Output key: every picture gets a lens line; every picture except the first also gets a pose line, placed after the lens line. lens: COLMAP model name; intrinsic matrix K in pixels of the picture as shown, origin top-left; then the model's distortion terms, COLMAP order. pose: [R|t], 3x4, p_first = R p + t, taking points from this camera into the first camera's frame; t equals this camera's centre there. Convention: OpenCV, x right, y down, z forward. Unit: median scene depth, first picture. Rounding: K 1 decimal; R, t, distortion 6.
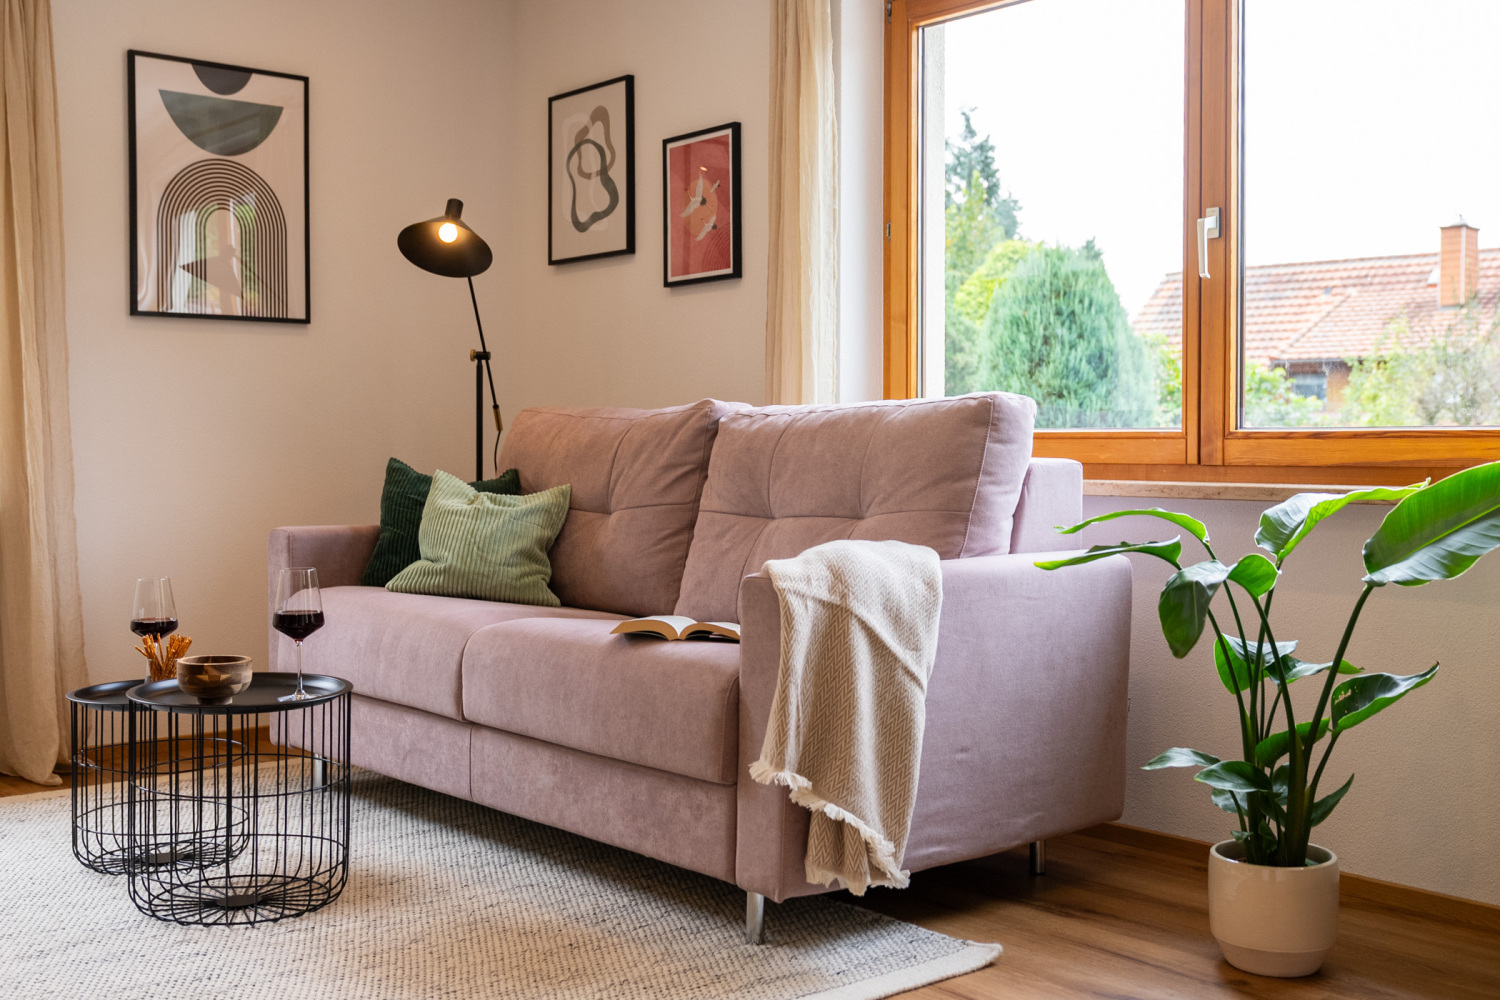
lens RADIAL K [[1612.2, 0, 748.5], [0, 1612.2, 490.6], [0, 0, 1]] dist [0.001378, 0.000000]
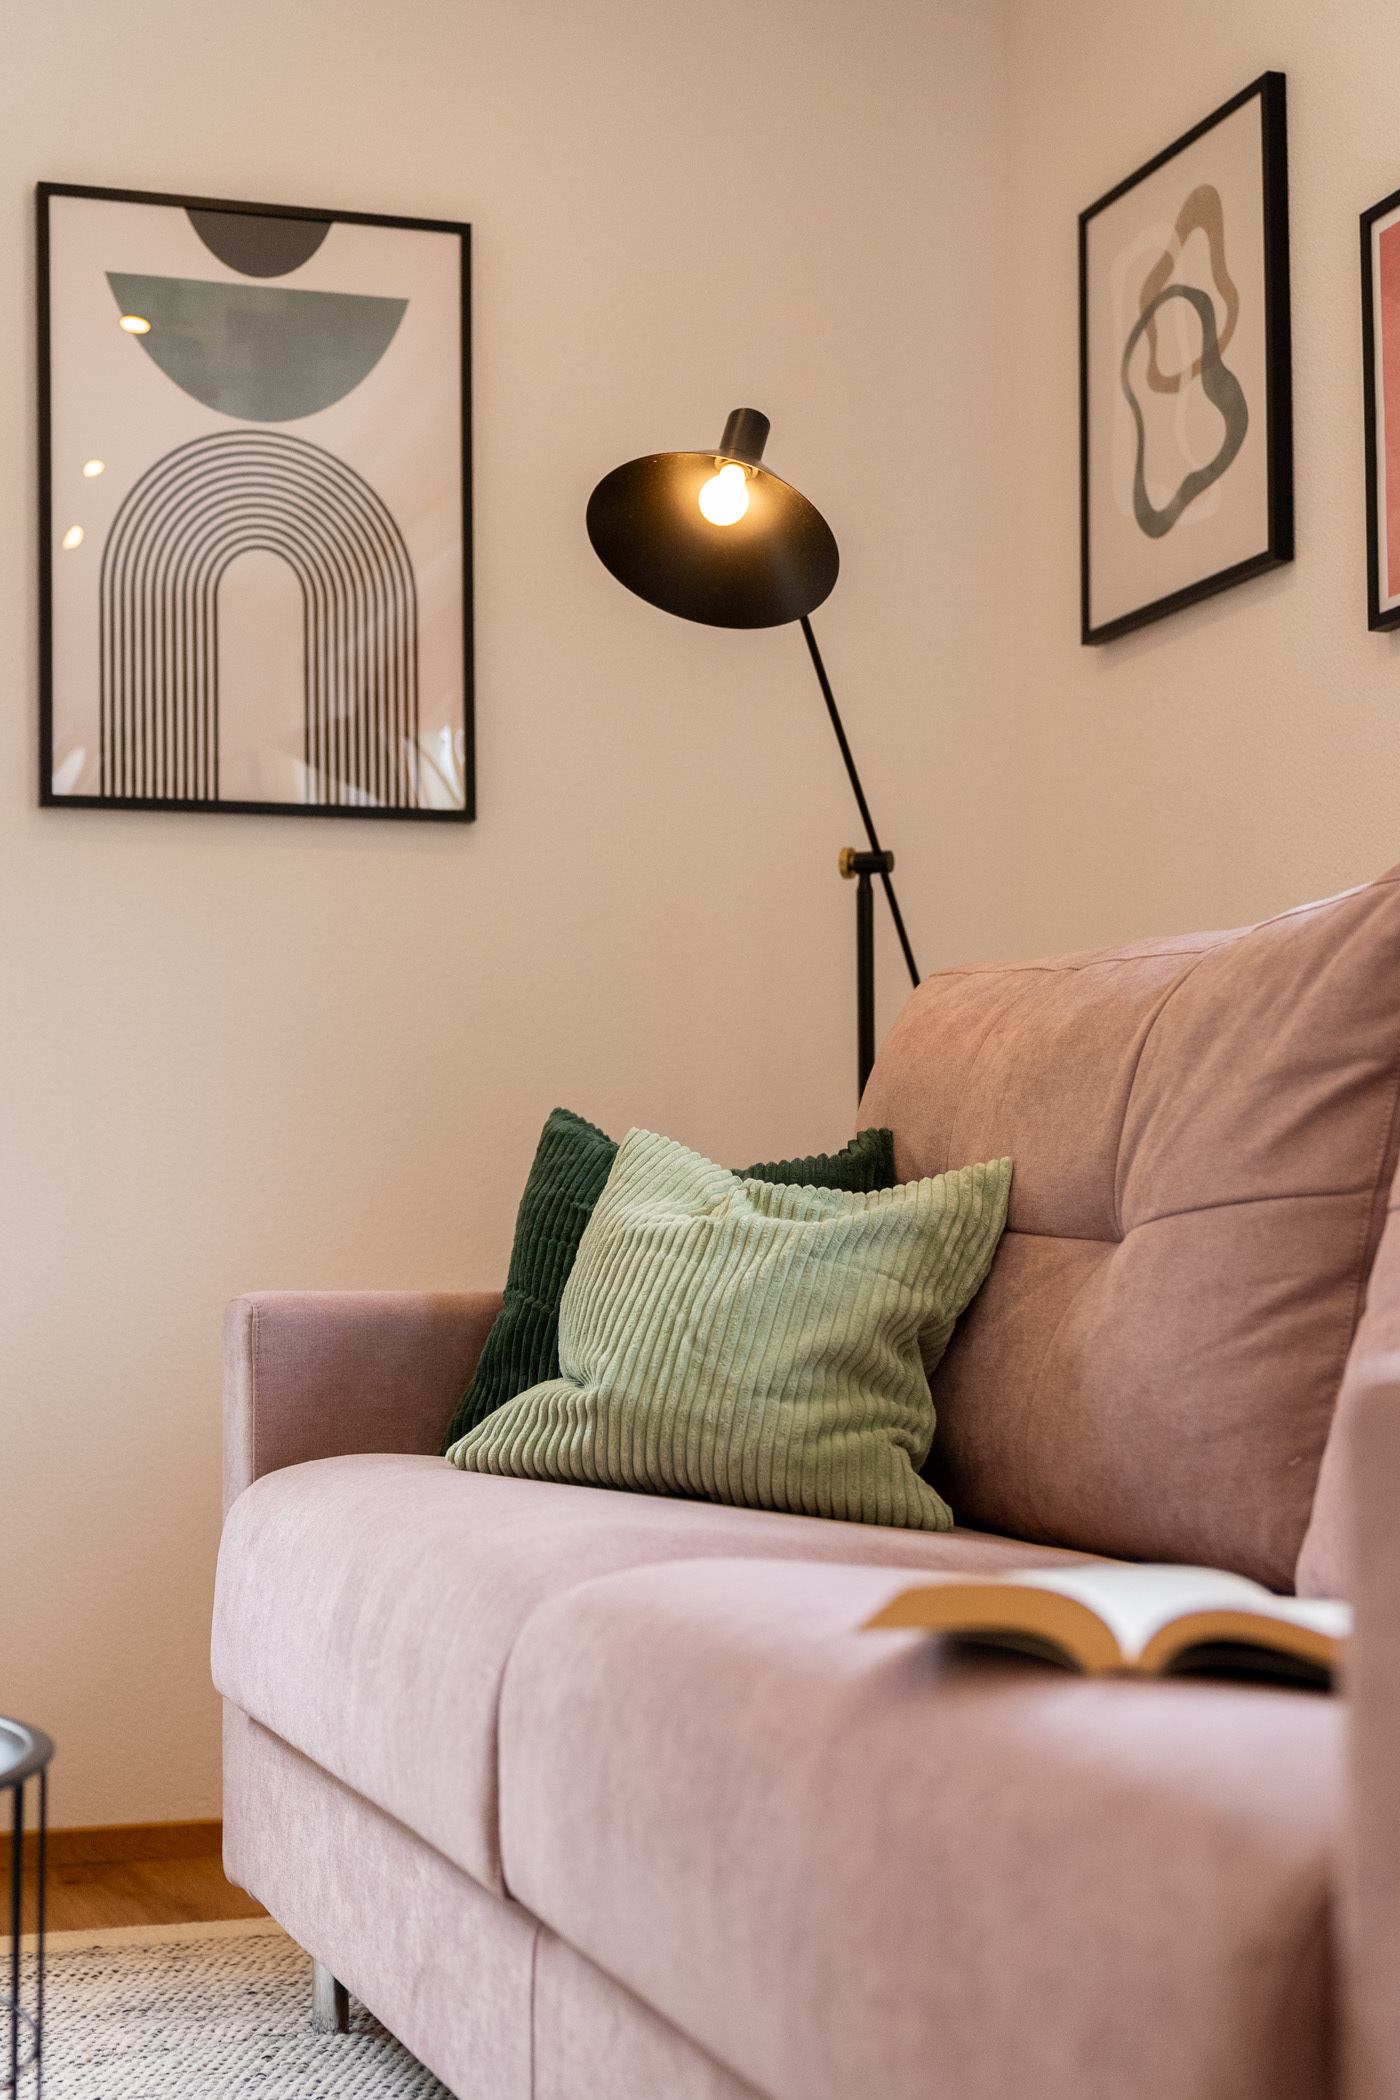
lens RADIAL K [[2803.9, 0, 493.8], [0, 2803.9, 1169.2], [0, 0, 1]] dist [0.019548, 0.000000]
pose [[0.909253, -0.020544, -0.415737, 0.031351], [-0.005801, 0.998059, -0.062008, 0.035388], [0.416204, 0.058793, 0.907369, 0.454405]]
